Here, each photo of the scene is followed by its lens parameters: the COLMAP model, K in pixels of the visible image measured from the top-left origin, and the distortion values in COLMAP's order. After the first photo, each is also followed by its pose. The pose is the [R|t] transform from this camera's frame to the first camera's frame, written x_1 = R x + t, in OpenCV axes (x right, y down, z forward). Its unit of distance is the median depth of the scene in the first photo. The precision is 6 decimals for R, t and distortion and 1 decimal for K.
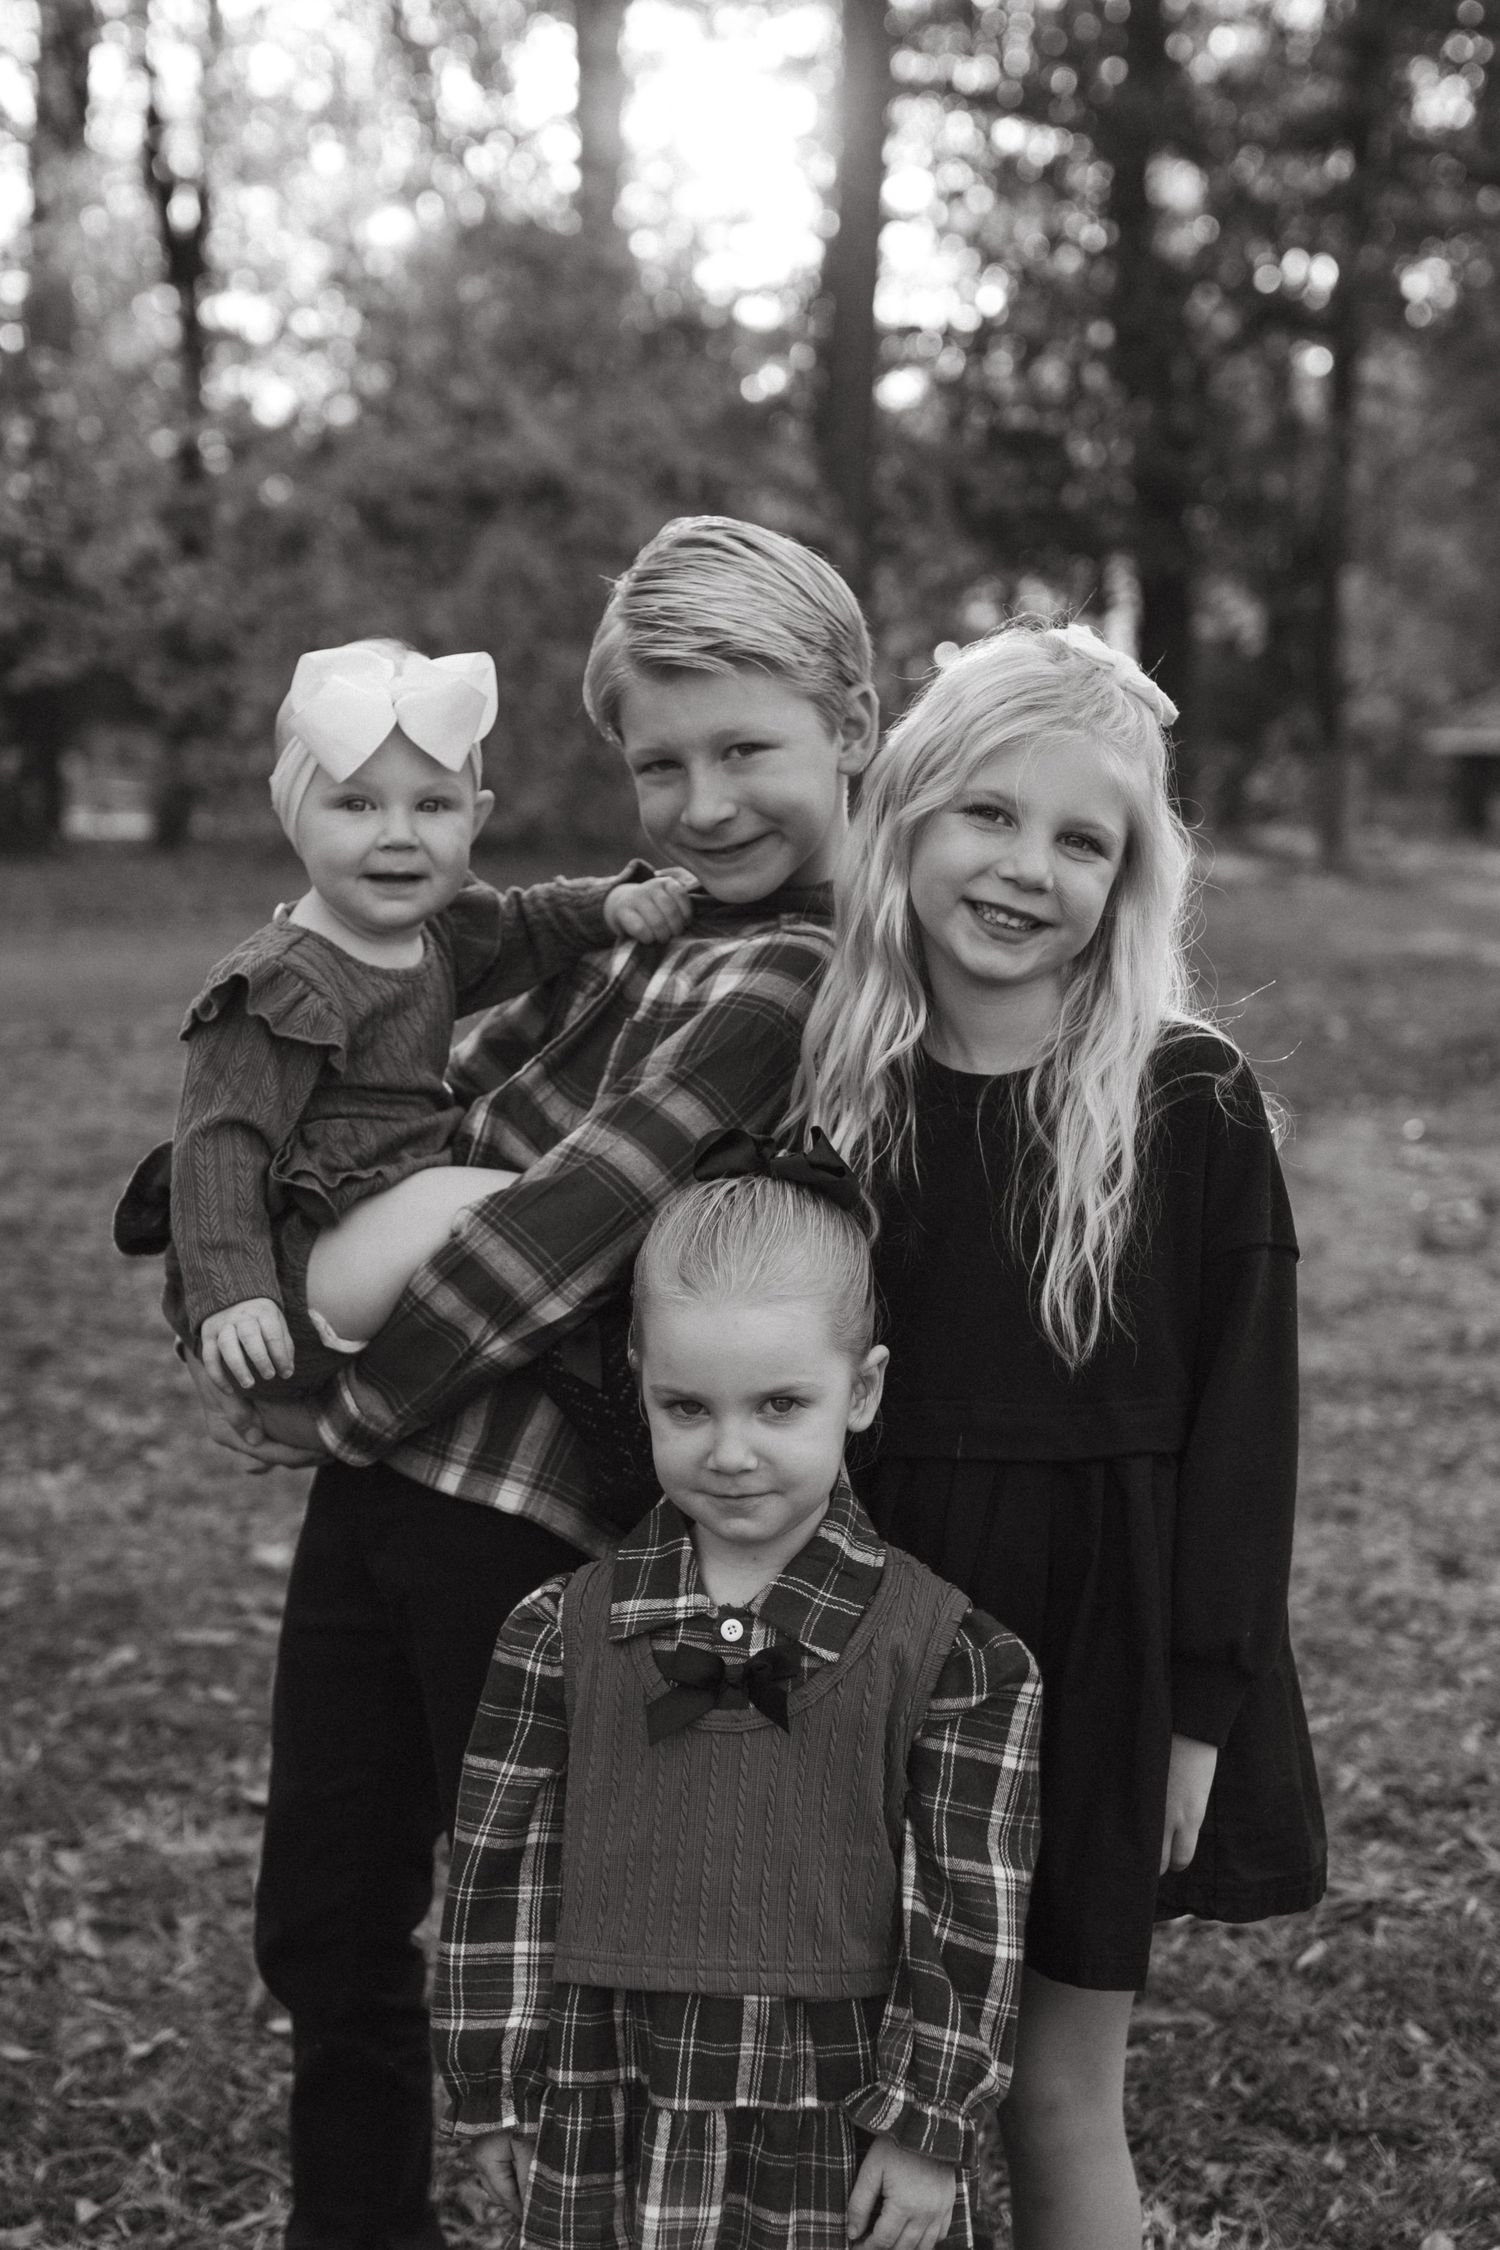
lens RADIAL K [[3720.4, 0, 750.0], [0, 3720.4, 1125.0], [0, 0, 1]] dist [0.001754, -0.030905]
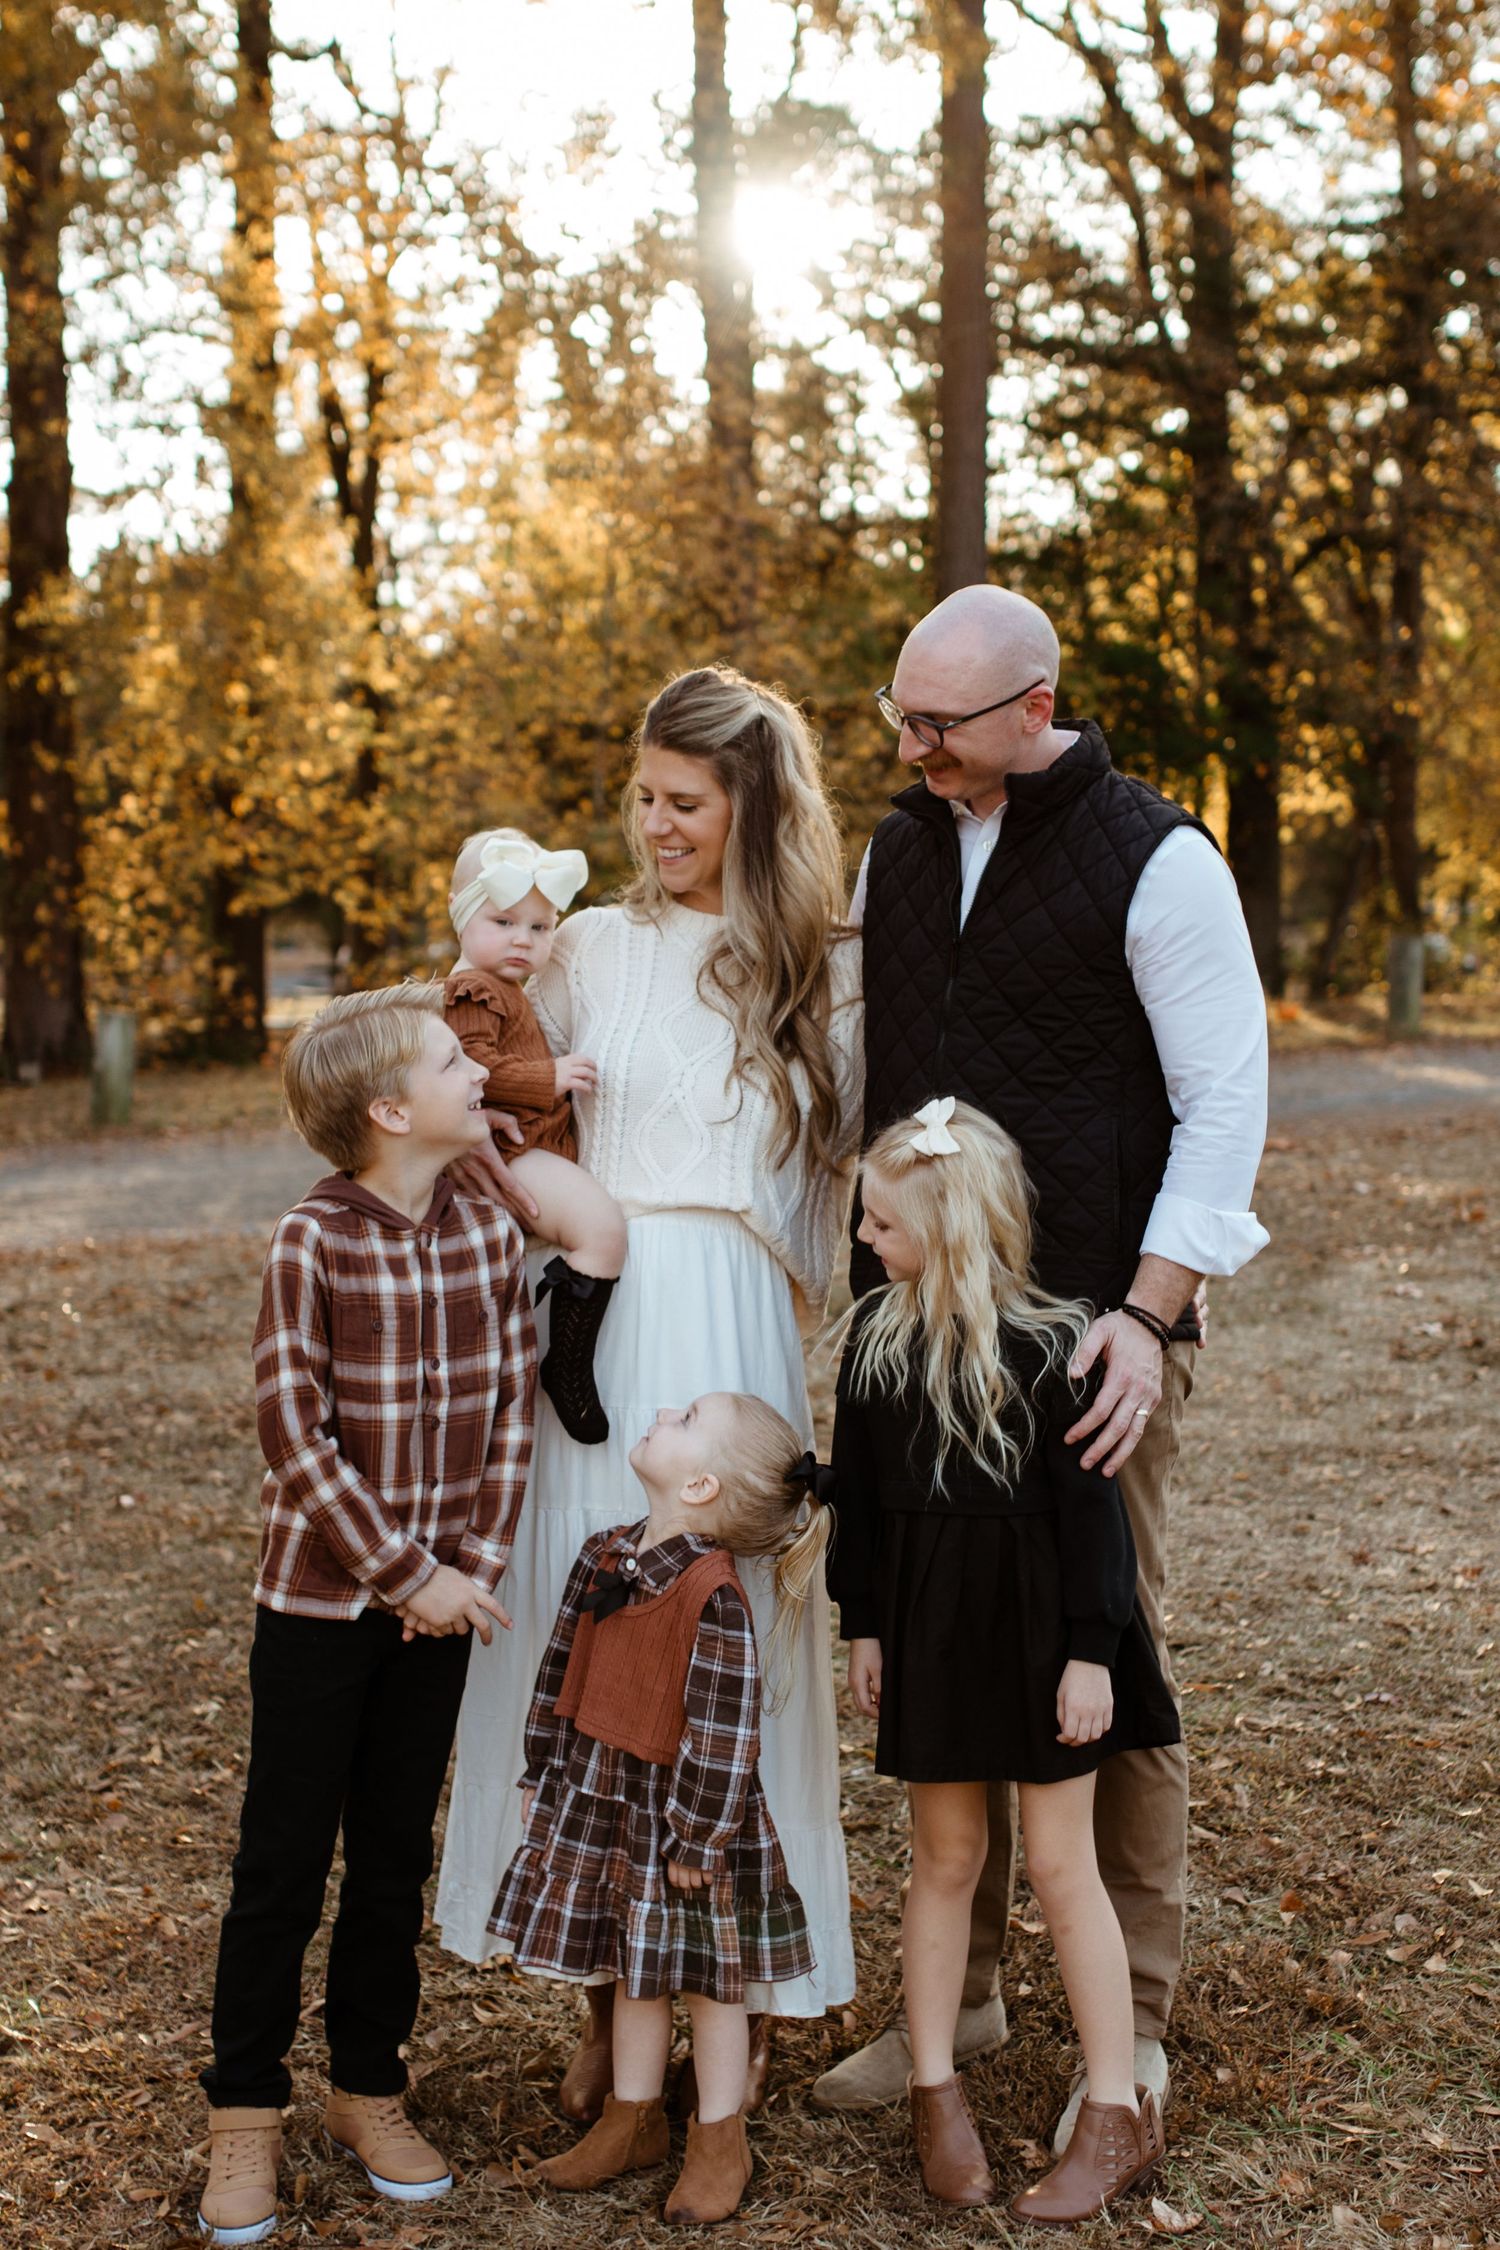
lens RADIAL K [[3720.4, 0, 750.0], [0, 3720.4, 1125.0], [0, 0, 1]] dist [0.001754, -0.030905]
pose [[0.998422, -0.039784, -0.039635, 0.000982], [0.038105, 0.998380, -0.042254, -0.001028], [0.041252, 0.040677, 0.998320, -0.119256]]
